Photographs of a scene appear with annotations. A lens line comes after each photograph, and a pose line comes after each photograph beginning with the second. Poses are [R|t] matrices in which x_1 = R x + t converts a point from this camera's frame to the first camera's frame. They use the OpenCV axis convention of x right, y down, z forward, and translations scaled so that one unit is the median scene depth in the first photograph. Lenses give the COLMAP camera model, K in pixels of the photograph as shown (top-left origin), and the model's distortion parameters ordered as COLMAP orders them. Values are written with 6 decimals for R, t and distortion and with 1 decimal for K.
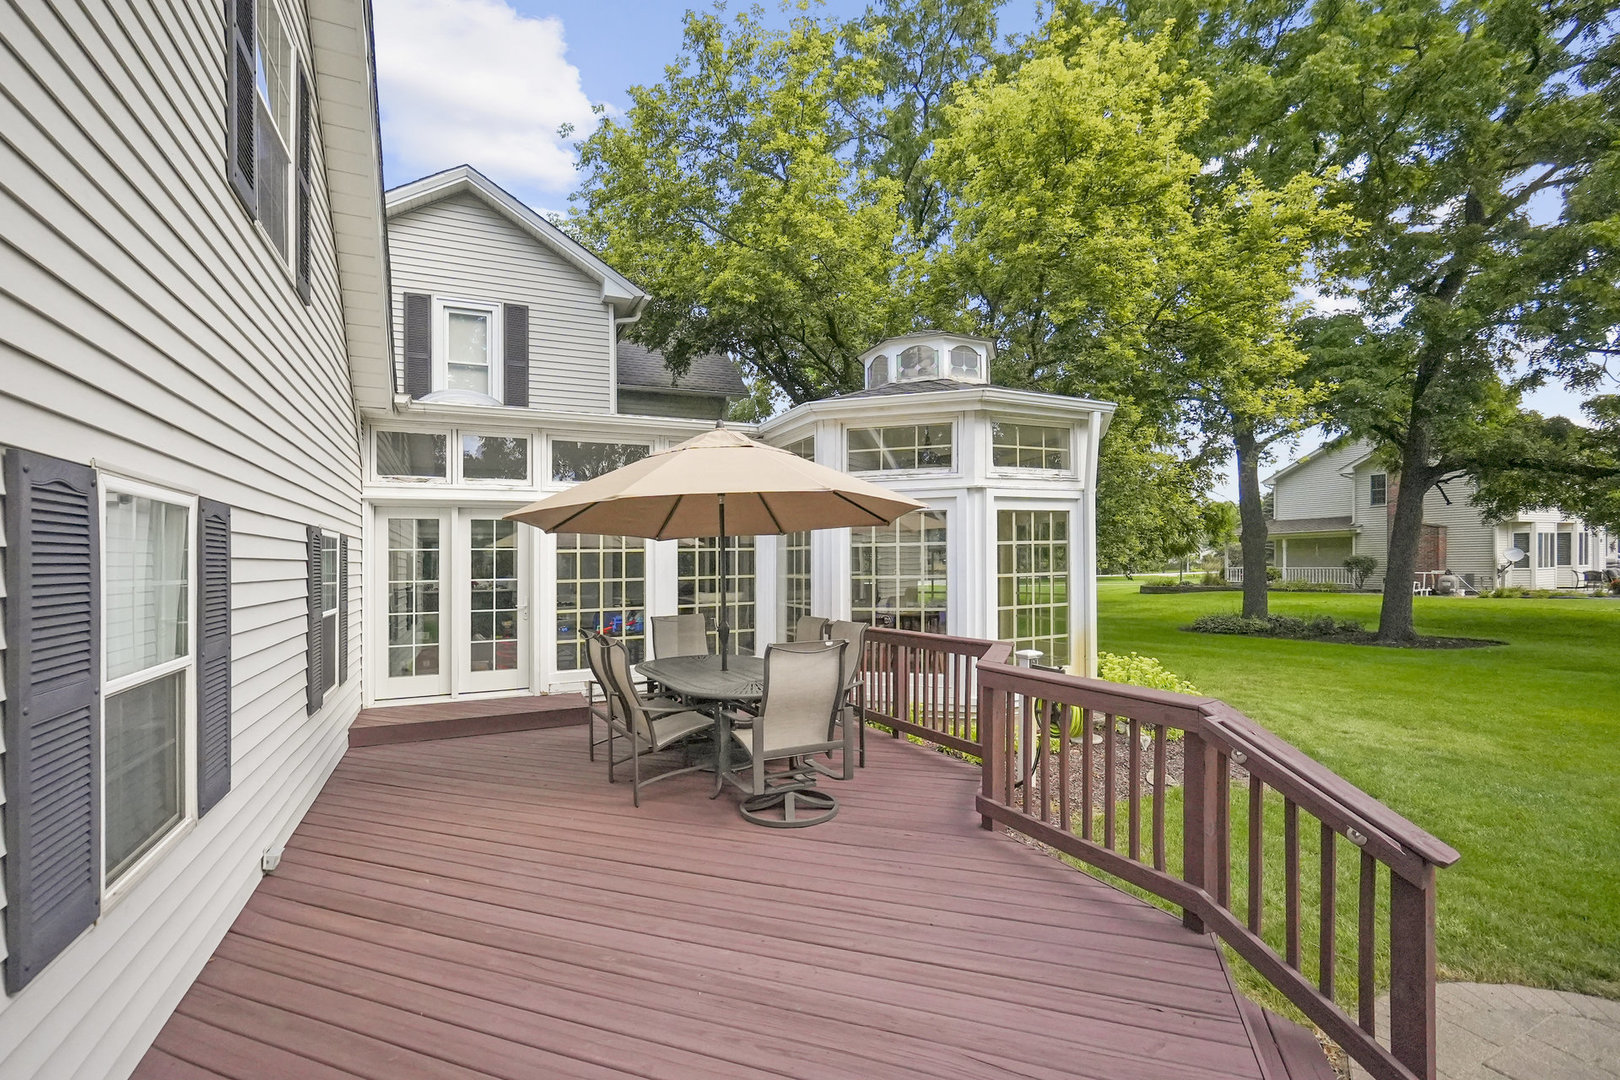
lens RADIAL K [[706.8, 0, 784.7], [0, 706.8, 556.9], [0, 0, 1]] dist [-0.016165, 0.000019]
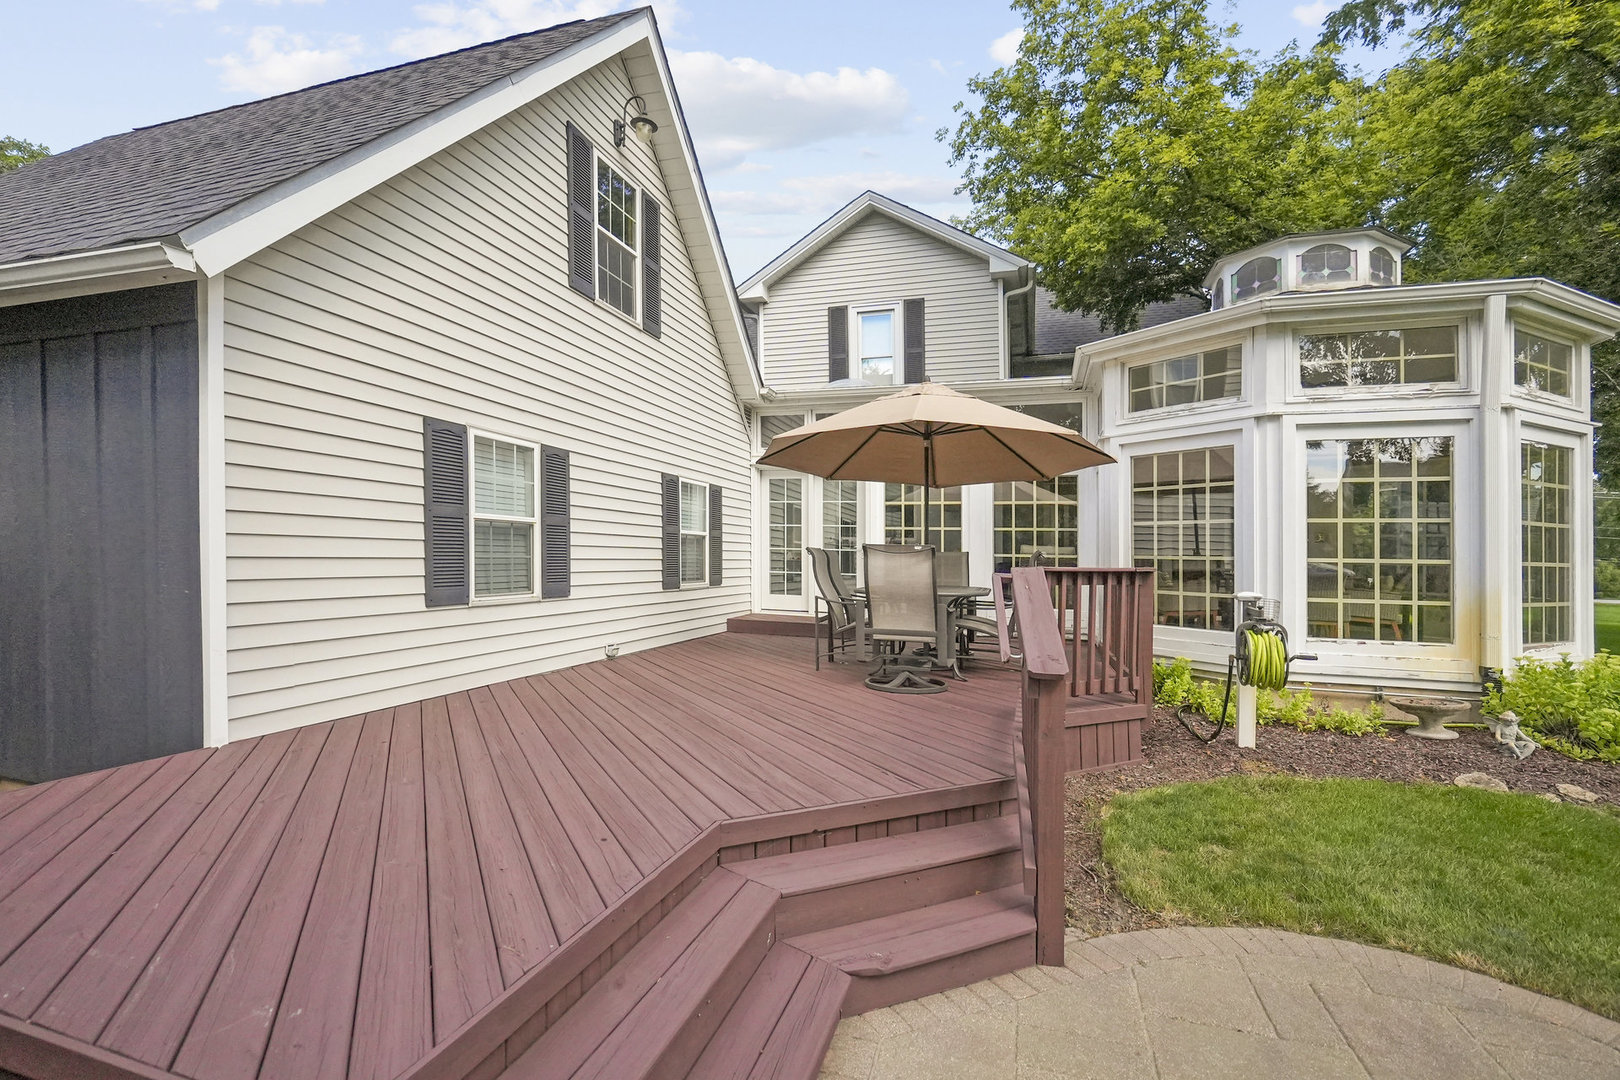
lens RADIAL K [[747.8, 0, 795.5], [0, 747.8, 572.1], [0, 0, 1]] dist [-0.003682, -0.000658]
pose [[0.740177, 0.042048, -0.671096, 0.435459], [-0.024631, 0.999069, 0.035431, 0.069245], [0.671961, -0.009695, 0.740523, -0.057061]]
